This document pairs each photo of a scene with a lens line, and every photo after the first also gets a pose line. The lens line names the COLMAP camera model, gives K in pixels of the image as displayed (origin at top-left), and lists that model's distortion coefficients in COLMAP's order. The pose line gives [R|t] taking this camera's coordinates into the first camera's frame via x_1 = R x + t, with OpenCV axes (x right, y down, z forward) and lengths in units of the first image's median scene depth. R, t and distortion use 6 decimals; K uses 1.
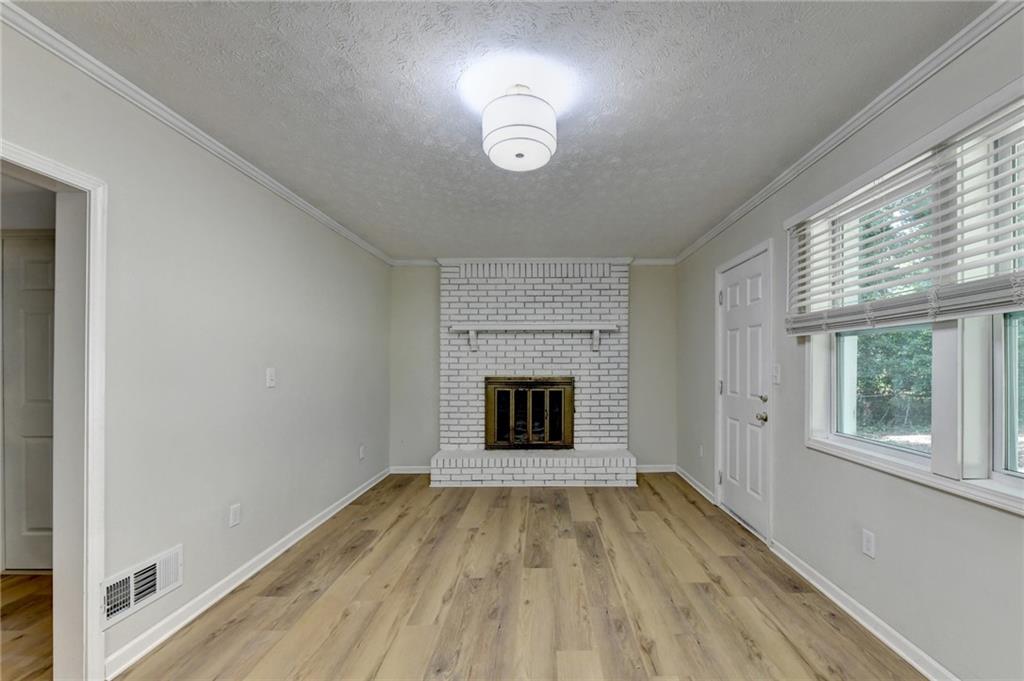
lens RADIAL K [[421.0, 0, 539.3], [0, 421.0, 362.9], [0, 0, 1]] dist [-0.000147, -0.002972]
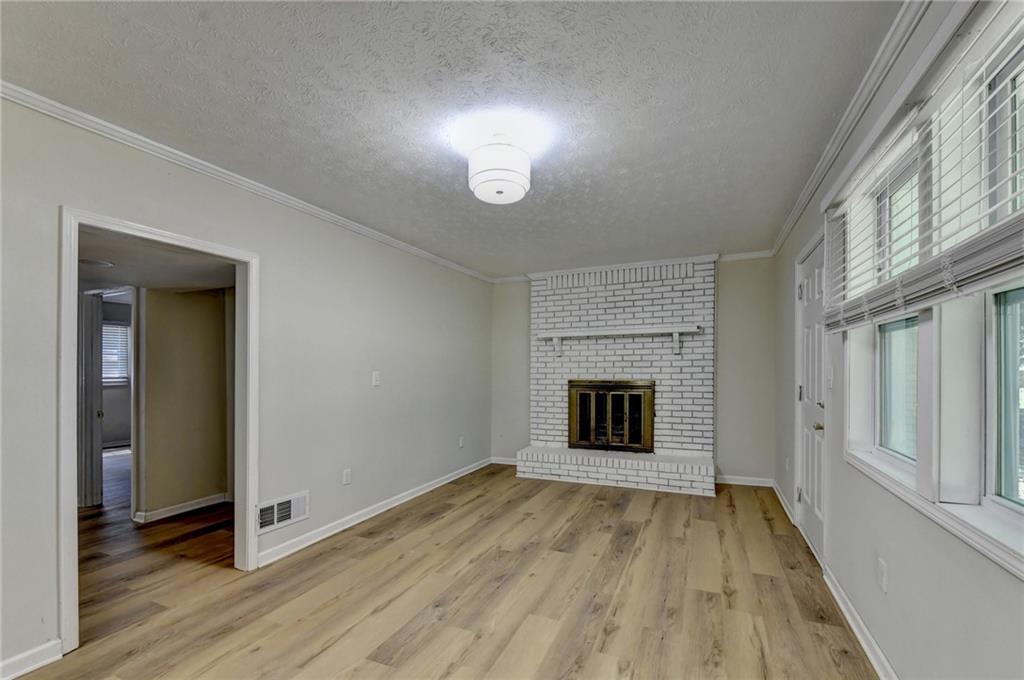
lens RADIAL K [[418.7, 0, 528.9], [0, 418.7, 368.8], [0, 0, 1]] dist [-0.001011, -0.000099]
pose [[0.921908, -0.004633, -0.387381, 0.211110], [0.005378, 0.999985, 0.000838, 0.003203], [0.387372, -0.002856, 0.921919, -0.027236]]
